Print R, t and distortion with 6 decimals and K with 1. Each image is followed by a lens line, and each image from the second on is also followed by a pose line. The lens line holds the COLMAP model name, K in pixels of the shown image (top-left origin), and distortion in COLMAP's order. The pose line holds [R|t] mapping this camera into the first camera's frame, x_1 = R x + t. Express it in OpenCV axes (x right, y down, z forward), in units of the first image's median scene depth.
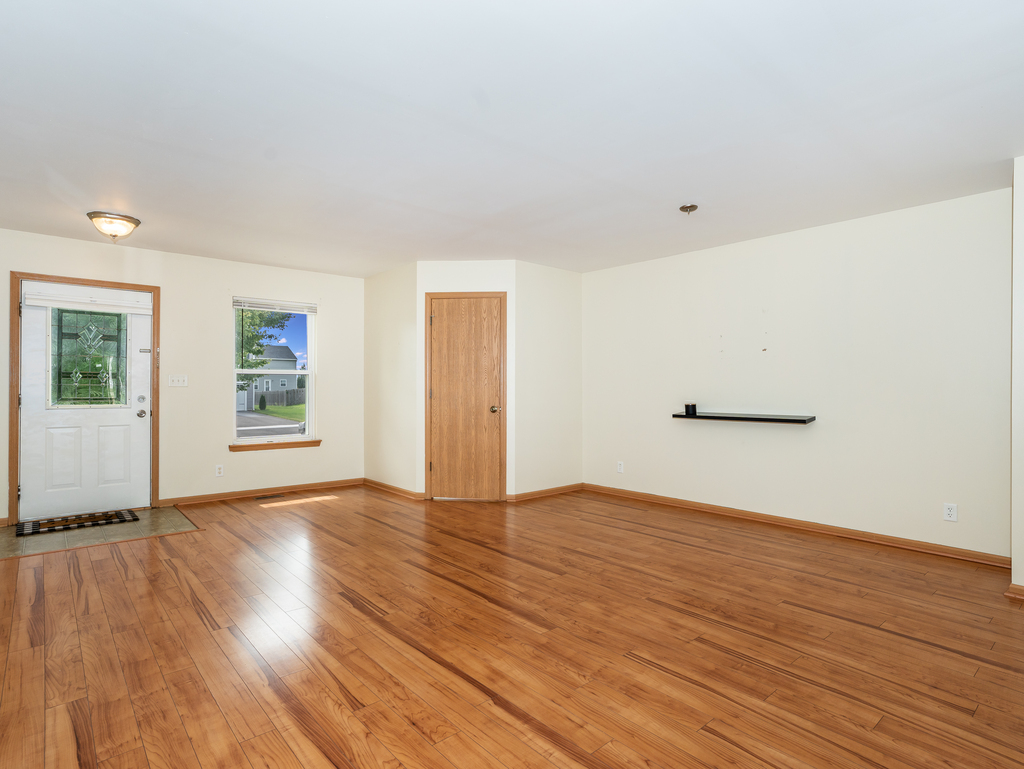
lens RADIAL K [[567.0, 0, 518.2], [0, 567.0, 378.9], [0, 0, 1]] dist [-0.039875, 0.034628]
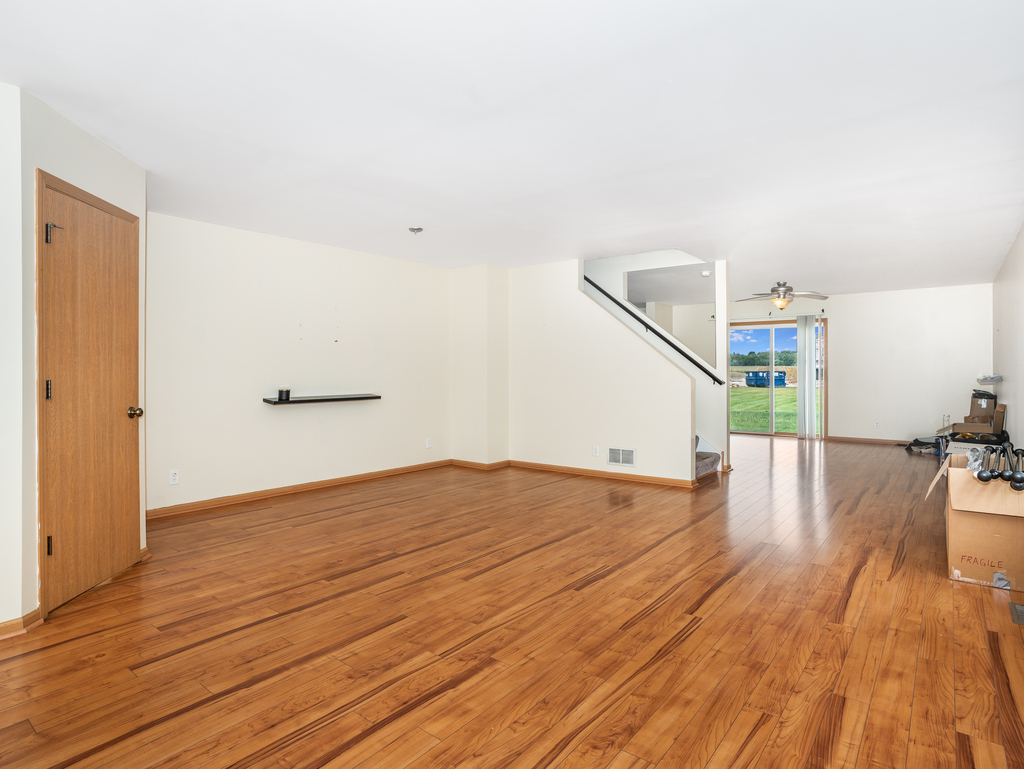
lens RADIAL K [[567.0, 0, 518.2], [0, 567.0, 378.9], [0, 0, 1]] dist [-0.039875, 0.034628]
pose [[-0.203236, -0.017316, 0.978977, -1.222709], [-0.017247, 0.999752, 0.014103, 0.006673], [-0.978978, -0.014018, -0.203484, 1.286437]]
